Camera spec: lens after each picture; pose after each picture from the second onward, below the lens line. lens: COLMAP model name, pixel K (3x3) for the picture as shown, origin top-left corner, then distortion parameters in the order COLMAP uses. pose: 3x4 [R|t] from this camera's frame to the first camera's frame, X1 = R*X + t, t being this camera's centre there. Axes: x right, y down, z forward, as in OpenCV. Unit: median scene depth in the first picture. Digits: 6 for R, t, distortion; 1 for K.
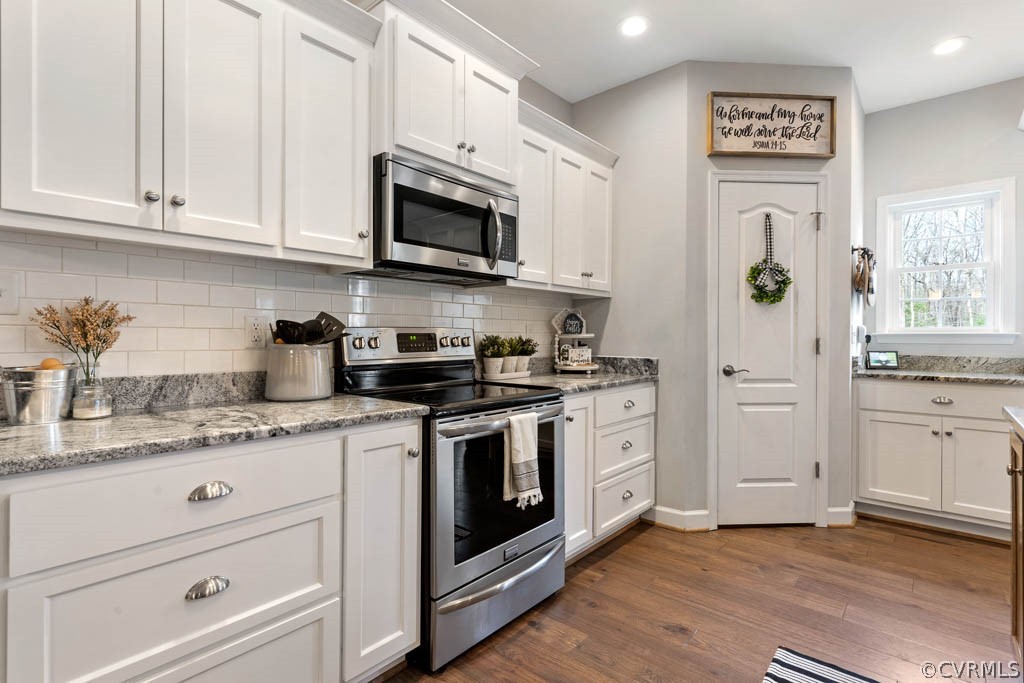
lens RADIAL K [[492.0, 0, 515.1], [0, 492.0, 337.0], [0, 0, 1]] dist [0.002647, -0.002296]
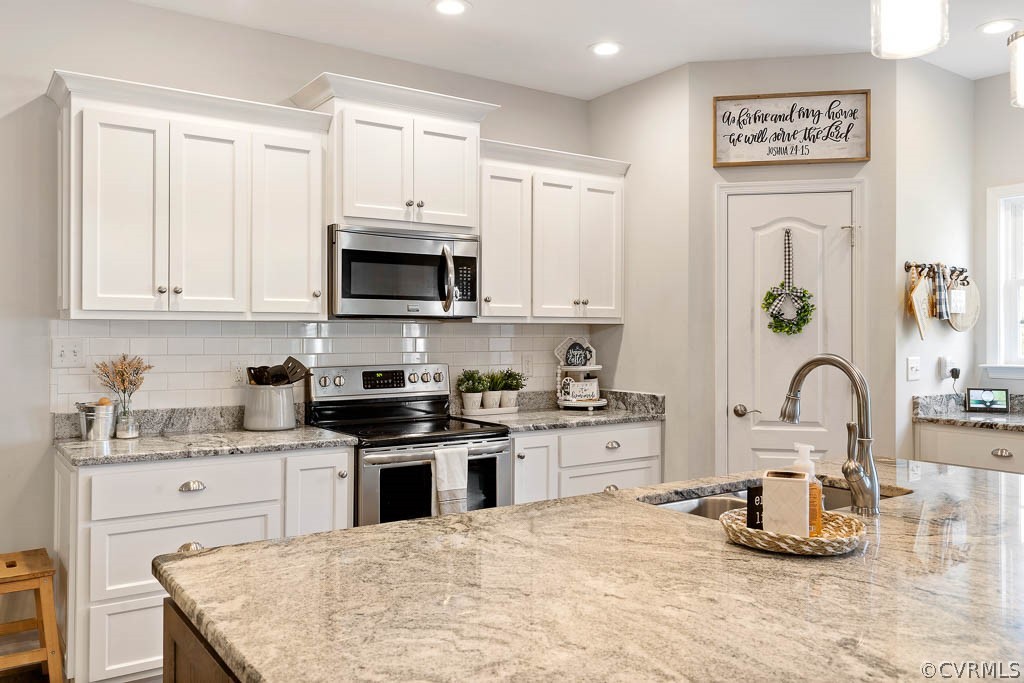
lens RADIAL K [[802.8, 0, 511.1], [0, 802.8, 332.7], [0, 0, 1]] dist [-0.005186, 0.005225]
pose [[0.968463, -0.002200, -0.249147, 0.505755], [0.001113, 0.999989, -0.004502, -0.082524], [0.249154, 0.004082, 0.968455, -0.617534]]
